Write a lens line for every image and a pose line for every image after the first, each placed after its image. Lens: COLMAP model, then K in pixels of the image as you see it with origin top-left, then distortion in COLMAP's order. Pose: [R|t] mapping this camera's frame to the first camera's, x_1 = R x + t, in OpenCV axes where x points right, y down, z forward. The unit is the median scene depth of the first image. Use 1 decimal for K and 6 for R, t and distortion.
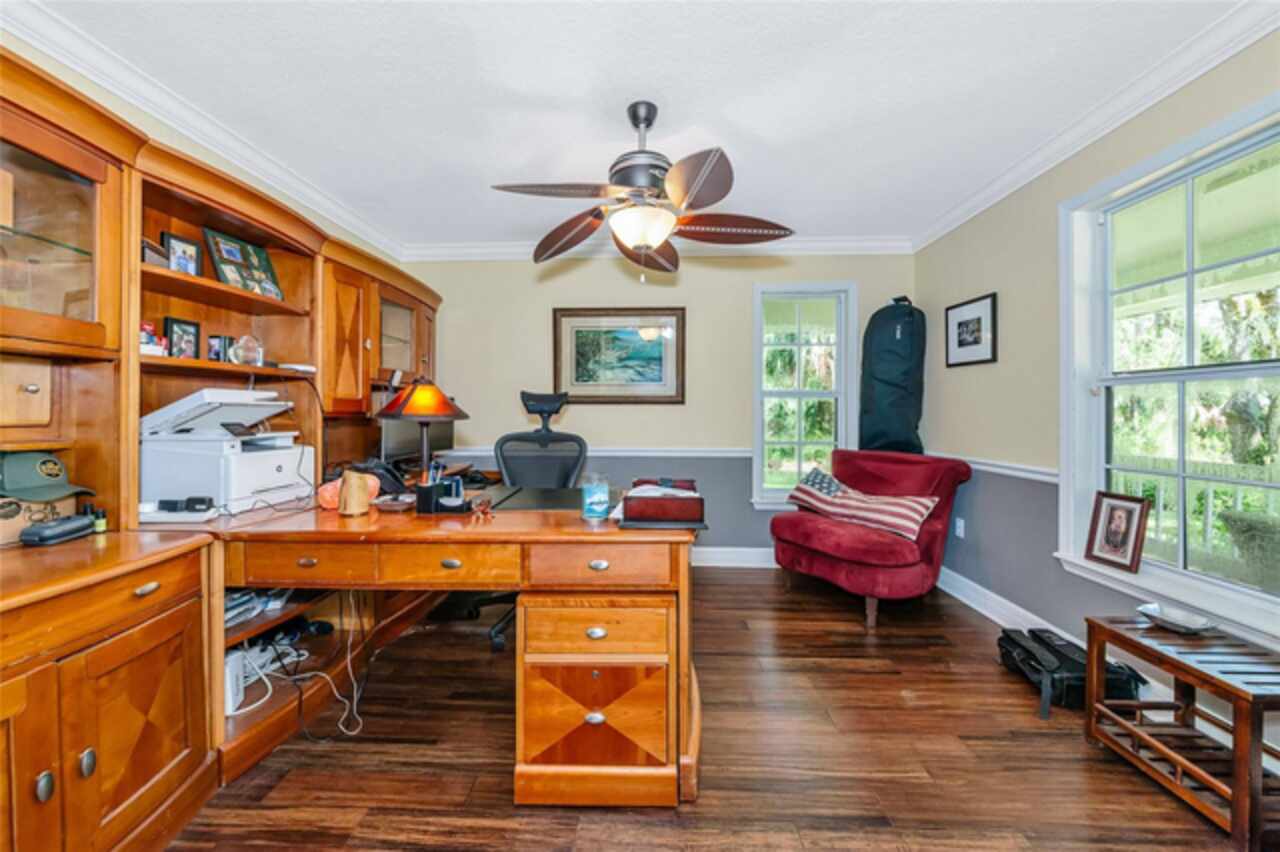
lens RADIAL K [[469.6, 0, 635.5], [0, 469.6, 404.3], [0, 0, 1]] dist [-0.000005, 0.000062]
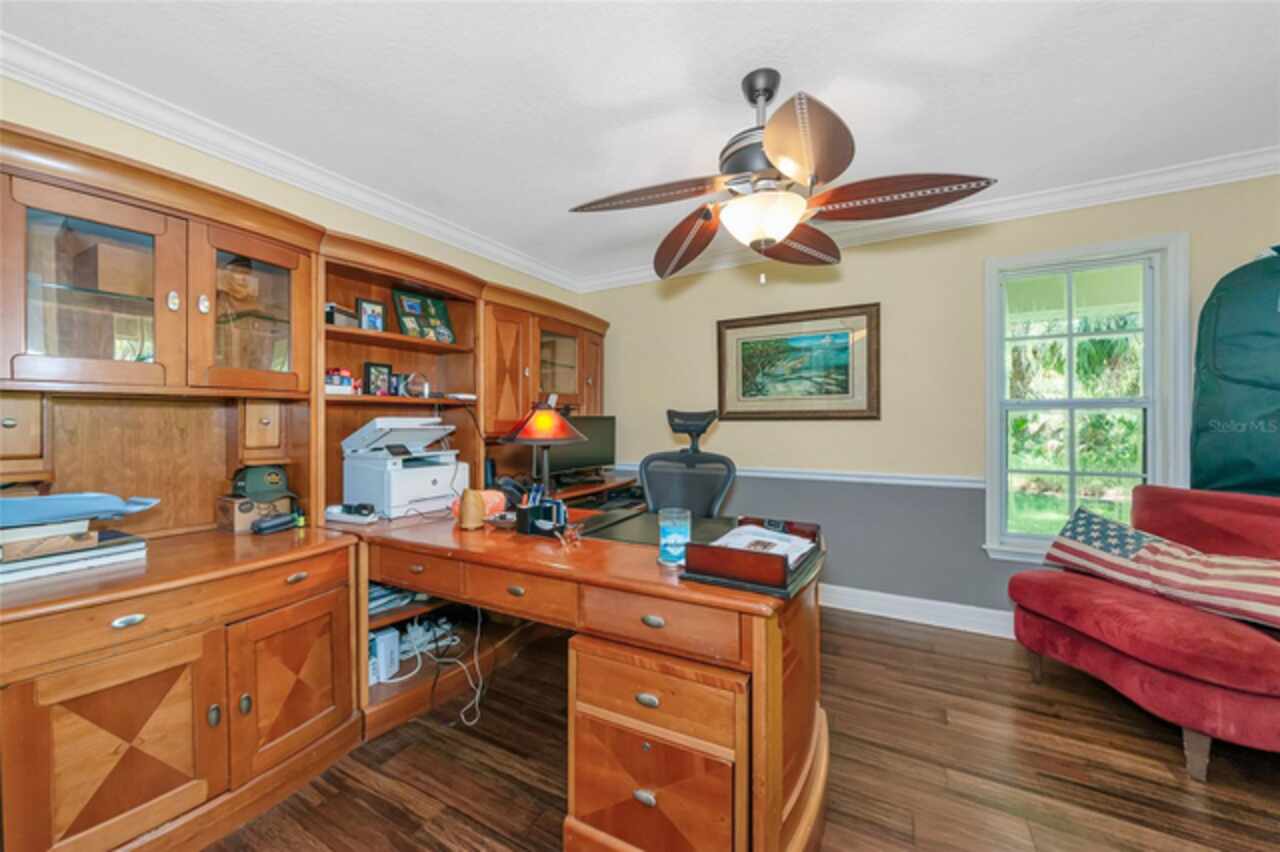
lens RADIAL K [[459.3, 0, 633.7], [0, 459.3, 413.7], [0, 0, 1]] dist [0.000210, 0.000000]
pose [[0.884626, -0.008921, -0.466215, 0.246925], [0.008252, 0.999960, -0.003476, -0.030222], [0.466228, -0.000772, 0.884664, 0.202335]]
